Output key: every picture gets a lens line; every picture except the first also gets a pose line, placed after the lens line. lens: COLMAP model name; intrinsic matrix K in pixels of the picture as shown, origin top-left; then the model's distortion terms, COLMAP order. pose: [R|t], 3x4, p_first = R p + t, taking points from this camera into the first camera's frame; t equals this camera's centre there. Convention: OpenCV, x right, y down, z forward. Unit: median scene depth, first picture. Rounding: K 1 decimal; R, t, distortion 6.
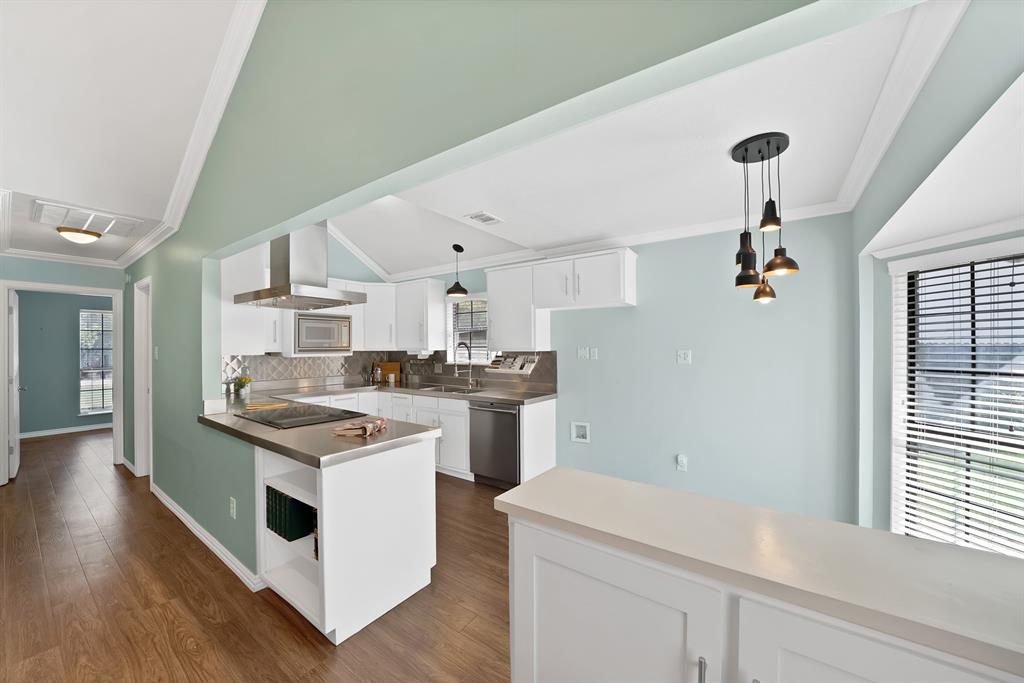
lens RADIAL K [[372.0, 0, 507.7], [0, 372.0, 346.0], [0, 0, 1]] dist [-0.019946, 0.000428]
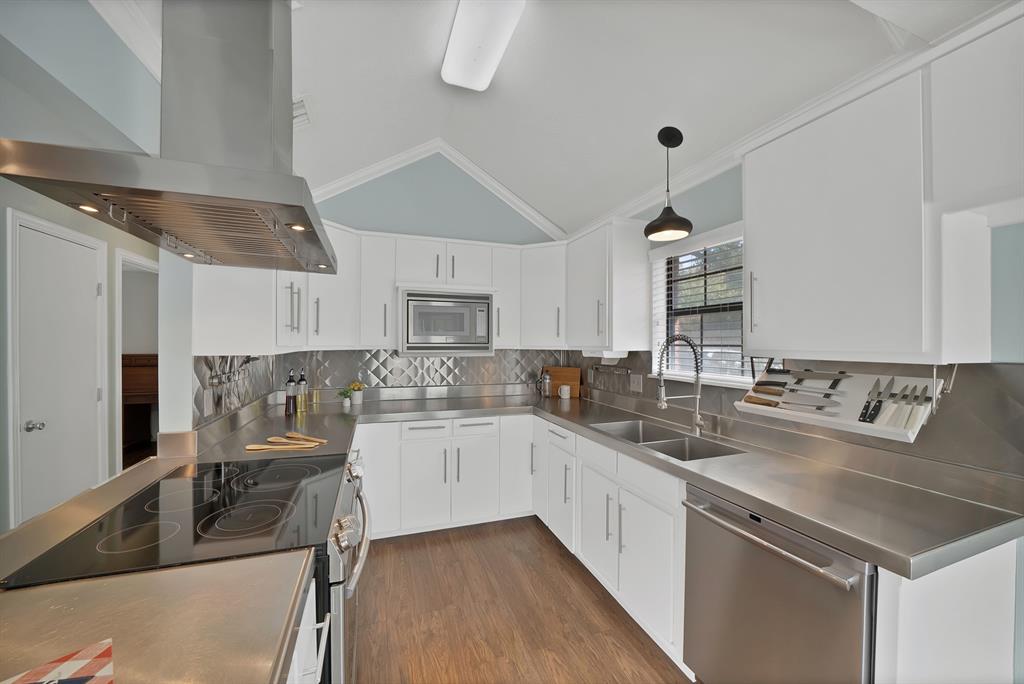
lens RADIAL K [[372.0, 0, 506.7], [0, 372.0, 346.6], [0, 0, 1]] dist [-0.019946, 0.000428]
pose [[0.816268, 0.013568, -0.577514, -0.030041], [-0.006843, 0.999881, 0.013818, -0.000703], [0.577633, -0.007327, 0.816264, 0.488397]]
